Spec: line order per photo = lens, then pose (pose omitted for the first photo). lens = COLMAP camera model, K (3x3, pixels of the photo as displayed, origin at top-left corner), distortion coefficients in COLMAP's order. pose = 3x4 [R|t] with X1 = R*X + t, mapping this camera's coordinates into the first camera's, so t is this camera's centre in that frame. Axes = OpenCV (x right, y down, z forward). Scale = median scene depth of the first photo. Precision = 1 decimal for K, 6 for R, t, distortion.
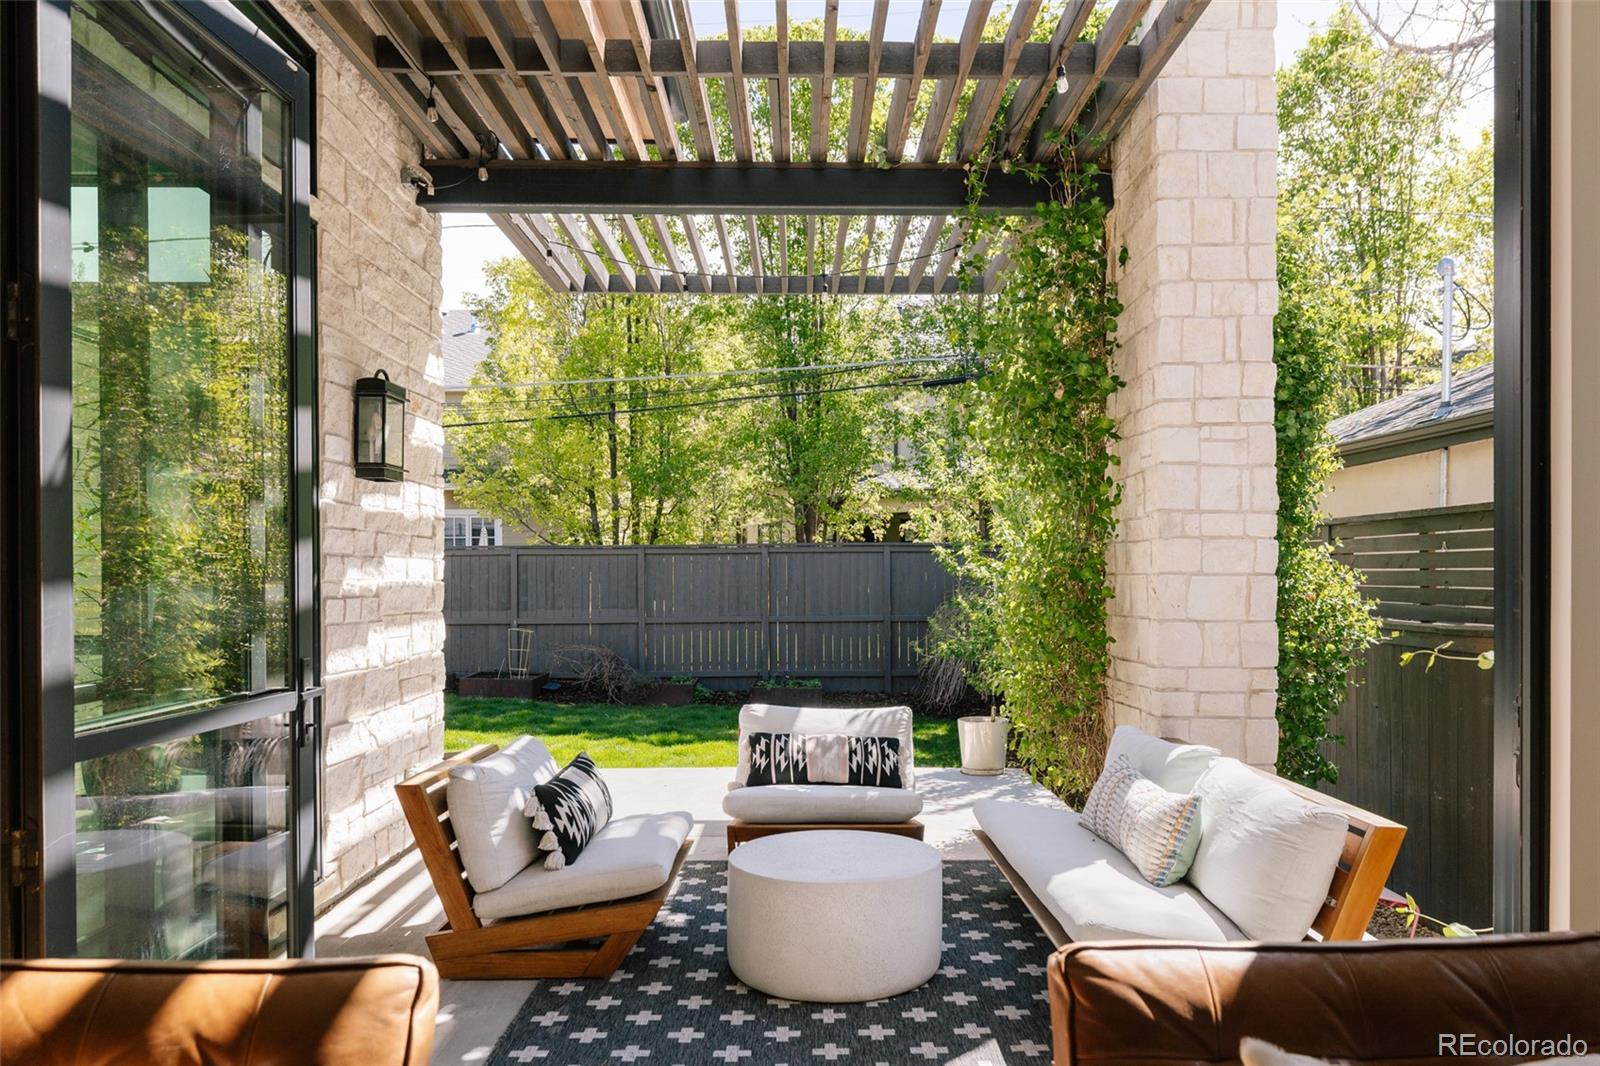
lens RADIAL K [[1149.3, 0, 802.4], [0, 1149.3, 576.0], [0, 0, 1]] dist [0.002627, 0.000630]
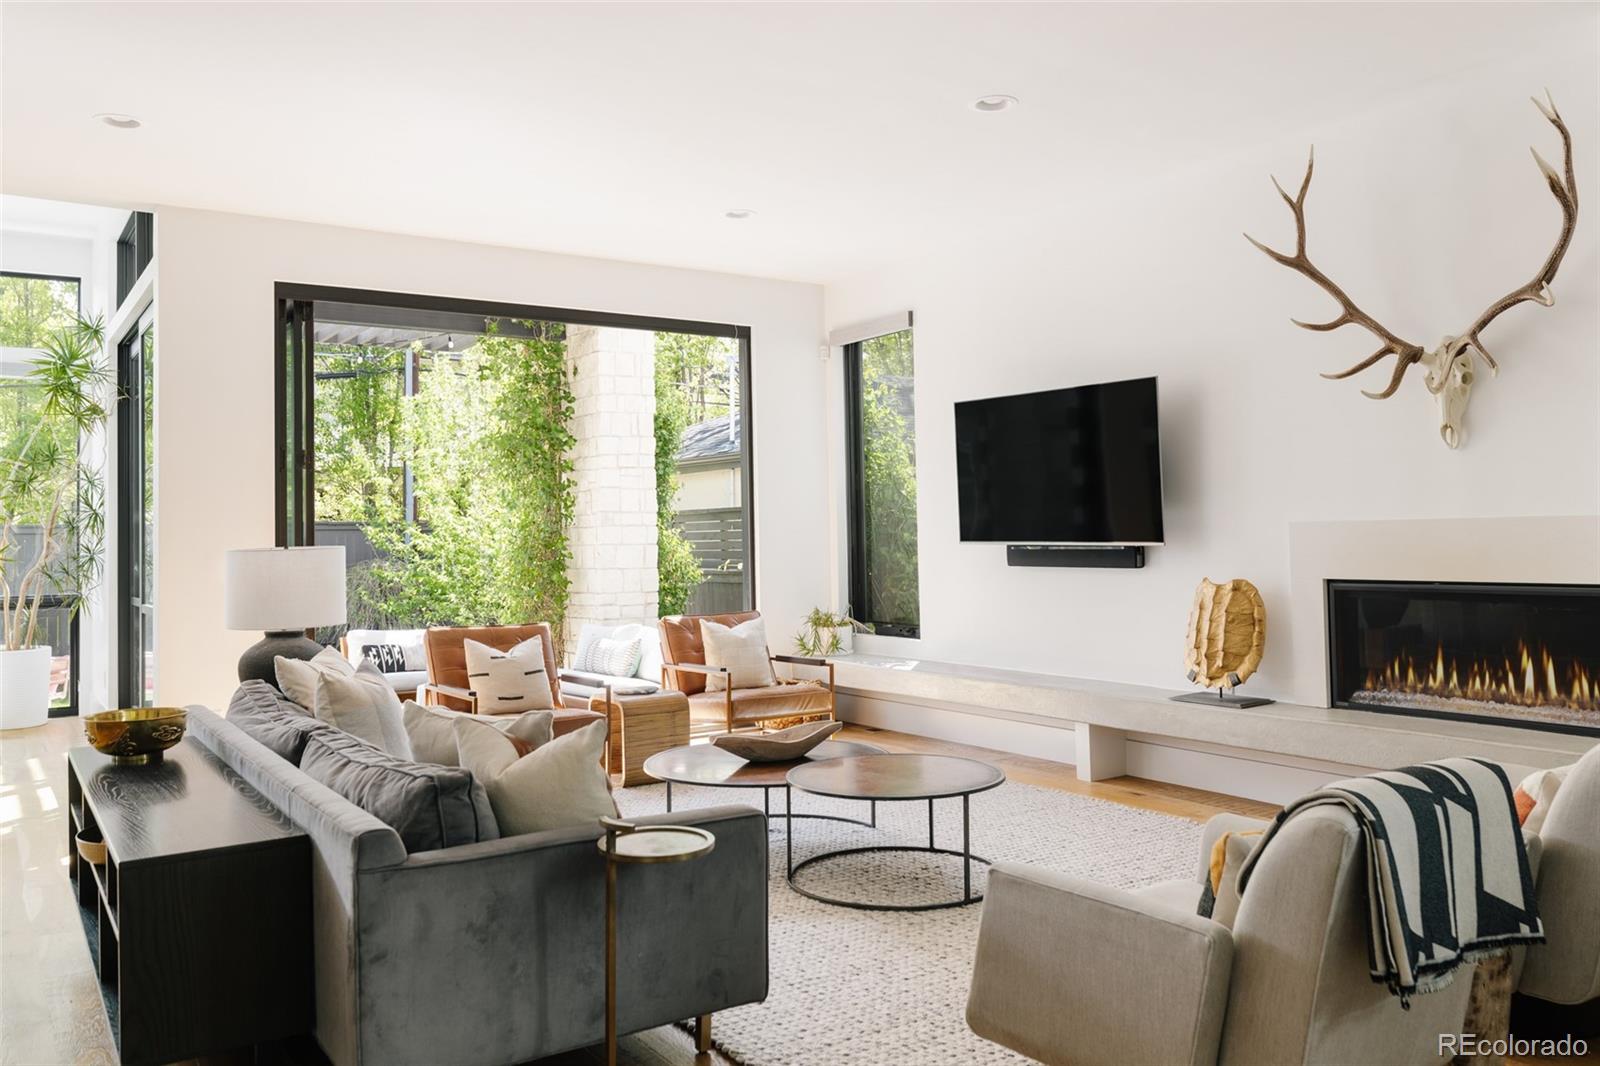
lens RADIAL K [[1223.5, 0, 804.5], [0, 1223.5, 495.9], [0, 0, 1]] dist [0.045023, -0.070068]
pose [[0.845459, 0.007046, 0.533994, -0.370206], [0.017321, 0.999025, -0.040606, 0.004096], [-0.533760, 0.043580, 0.844512, -0.680184]]
